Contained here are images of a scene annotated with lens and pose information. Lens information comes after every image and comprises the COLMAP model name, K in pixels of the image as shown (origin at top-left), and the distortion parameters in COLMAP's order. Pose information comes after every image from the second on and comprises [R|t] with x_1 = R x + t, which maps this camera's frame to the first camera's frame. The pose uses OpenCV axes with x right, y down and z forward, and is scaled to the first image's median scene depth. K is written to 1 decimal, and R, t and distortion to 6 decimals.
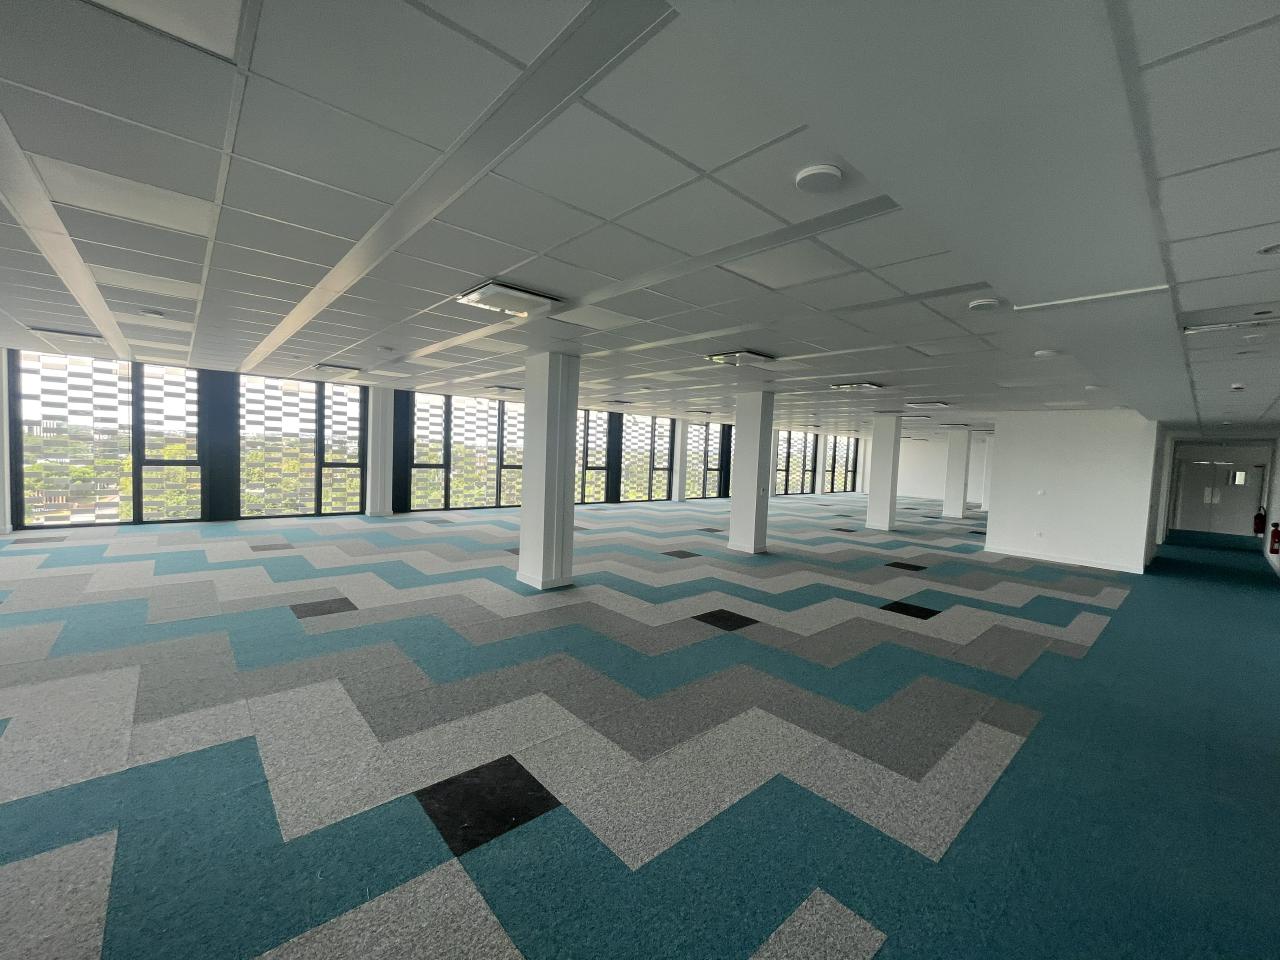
lens RADIAL K [[520.5, 0, 641.9], [0, 520.5, 483.7], [0, 0, 1]] dist [0.000374, -0.000586]
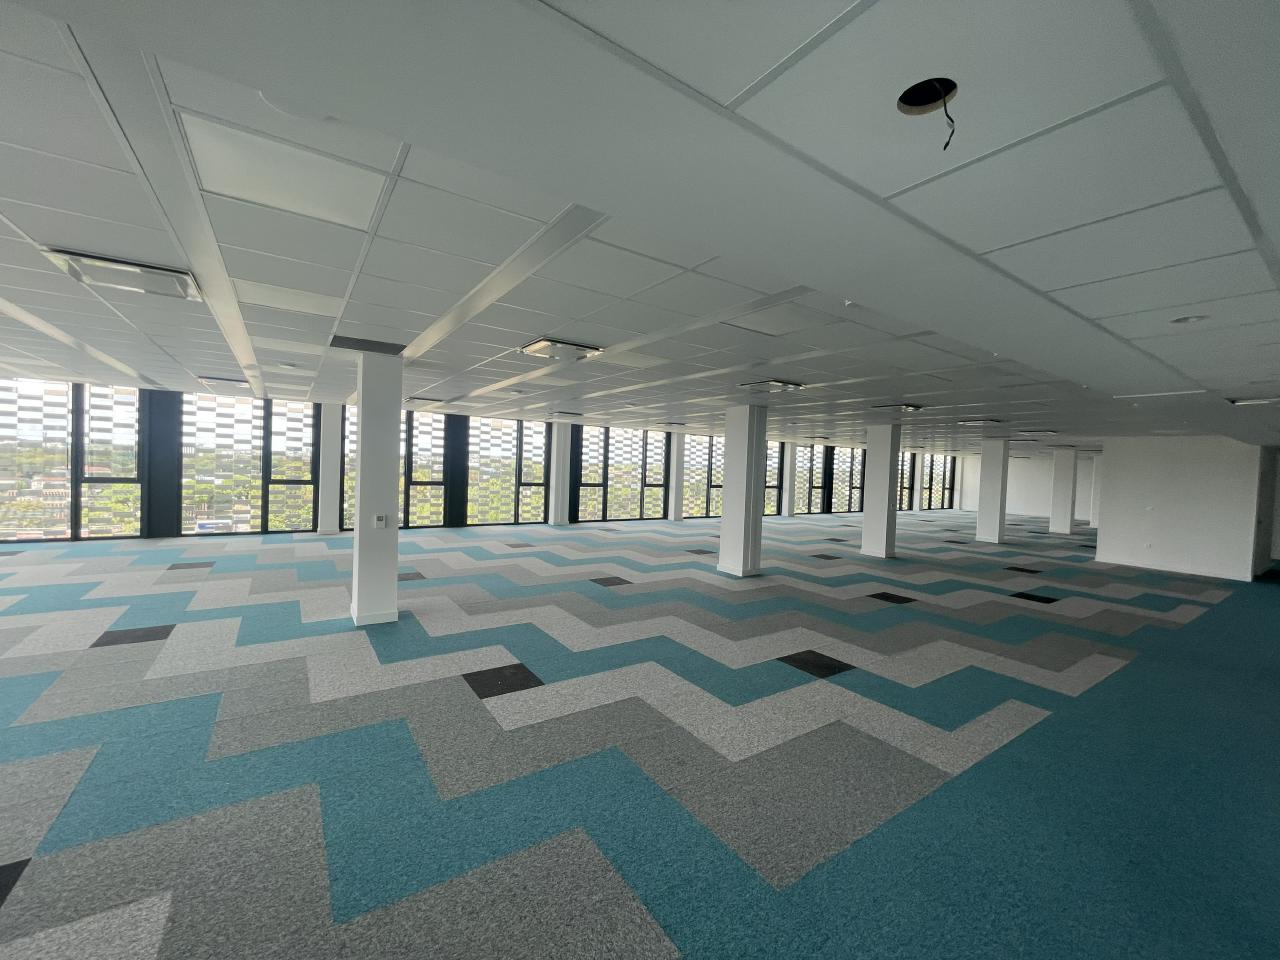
lens RADIAL K [[520.5, 0, 641.9], [0, 520.5, 481.9], [0, 0, 1]] dist [0.000374, -0.000586]
pose [[0.991528, -0.001090, -0.129885, -0.151124], [-0.003443, 0.999393, -0.034669, 0.000895], [0.129844, 0.034822, 0.990923, -0.224131]]
